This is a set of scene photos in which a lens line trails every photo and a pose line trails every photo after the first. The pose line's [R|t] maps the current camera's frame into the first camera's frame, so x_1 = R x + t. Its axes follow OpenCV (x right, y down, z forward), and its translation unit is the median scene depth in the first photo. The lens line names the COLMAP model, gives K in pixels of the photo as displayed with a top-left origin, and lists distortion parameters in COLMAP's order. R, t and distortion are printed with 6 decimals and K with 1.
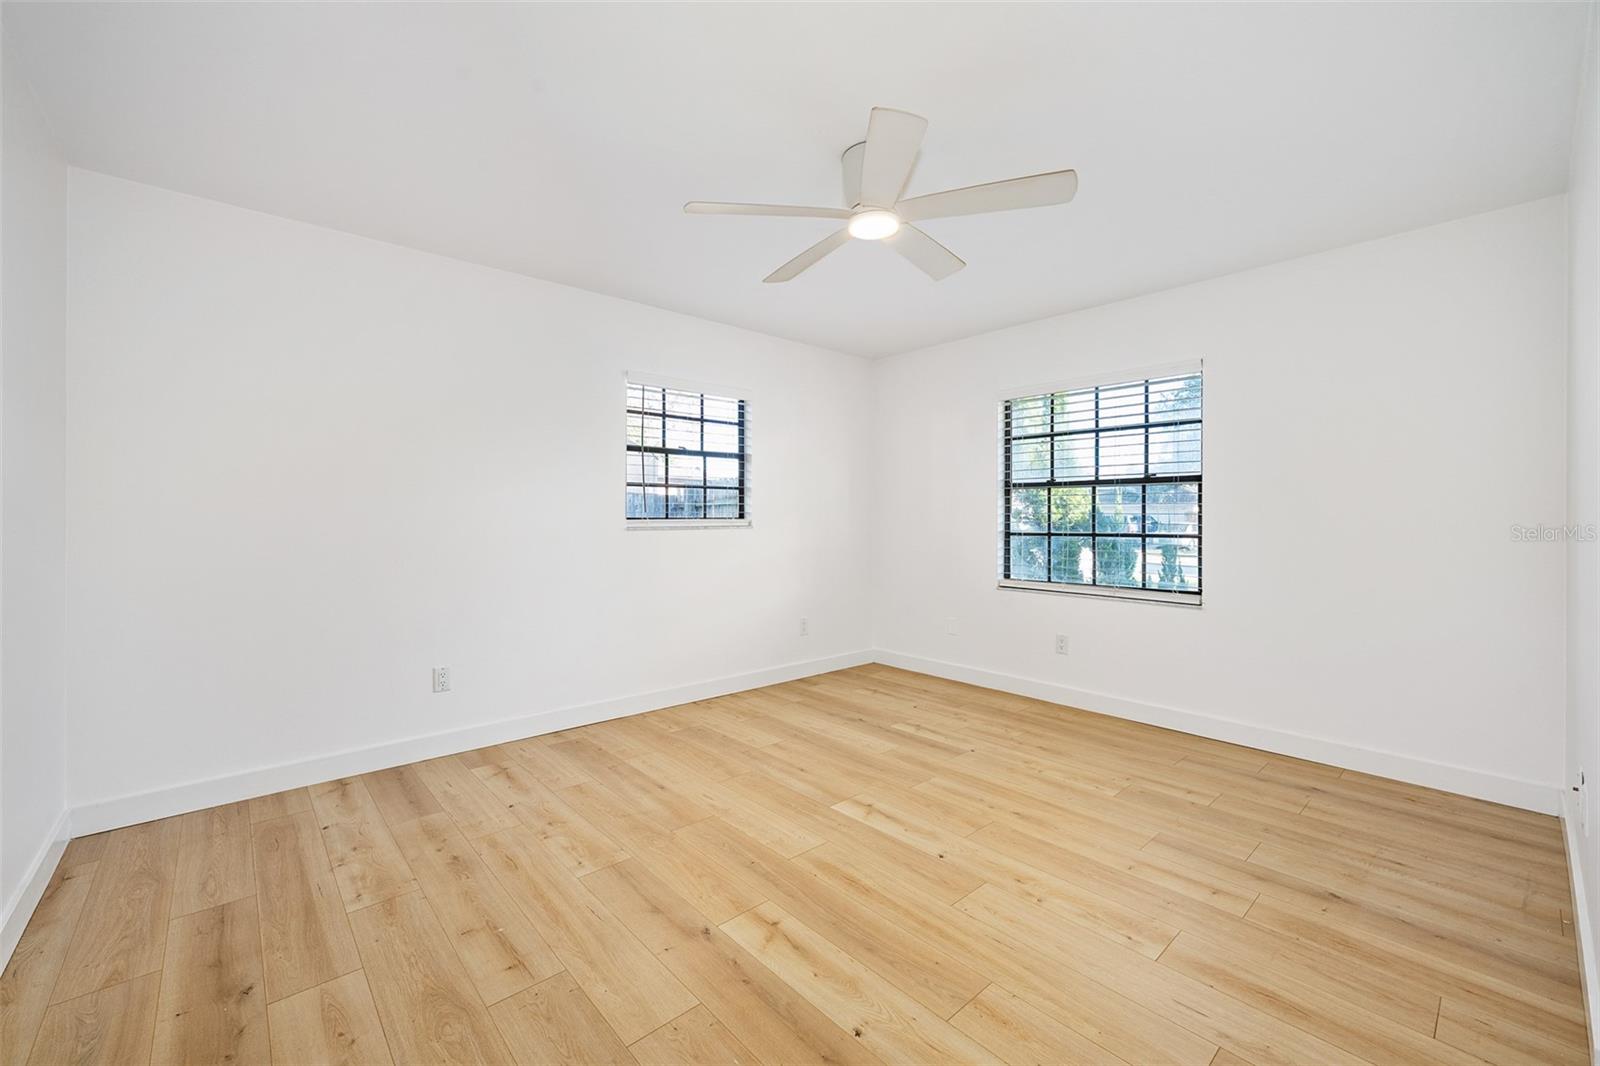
lens RADIAL K [[649.4, 0, 801.1], [0, 649.4, 523.7], [0, 0, 1]] dist [-0.004710, 0.001425]
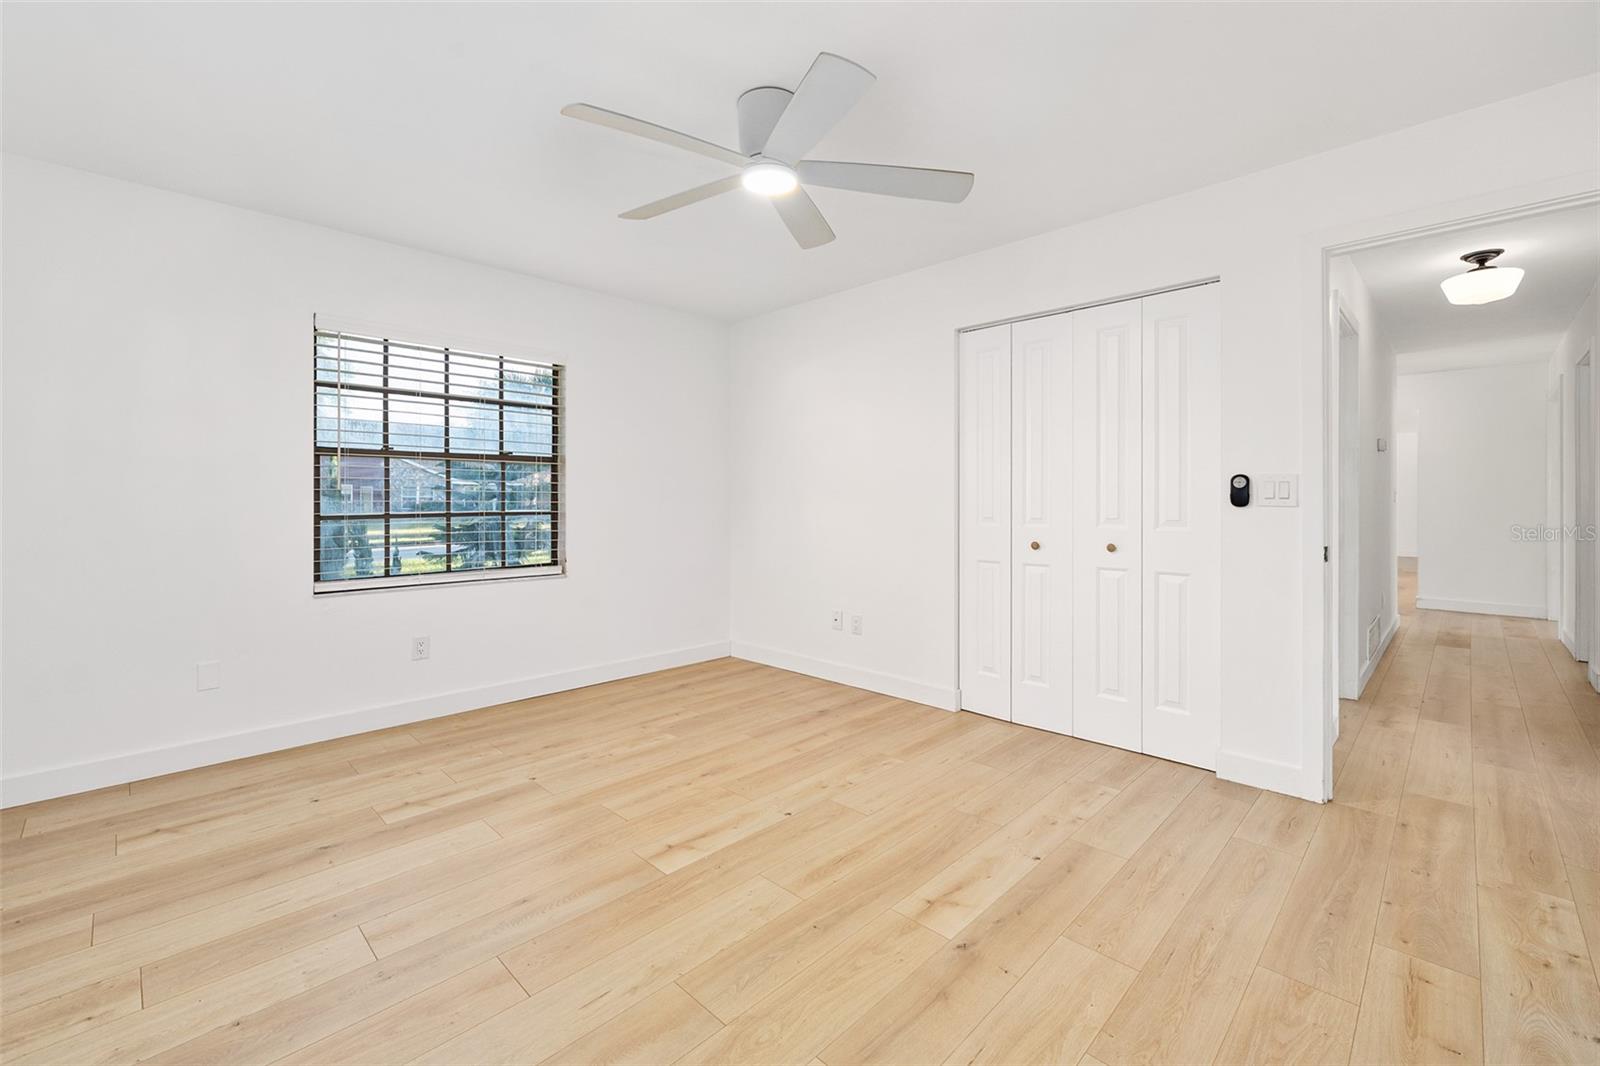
lens RADIAL K [[649.4, 0, 811.0], [0, 649.4, 513.5], [0, 0, 1]] dist [-0.004710, 0.001425]
pose [[-0.057605, -0.023341, 0.998067, -0.629232], [0.007062, 0.999692, 0.023786, -0.002792], [-0.998314, 0.008418, -0.057422, 0.769011]]
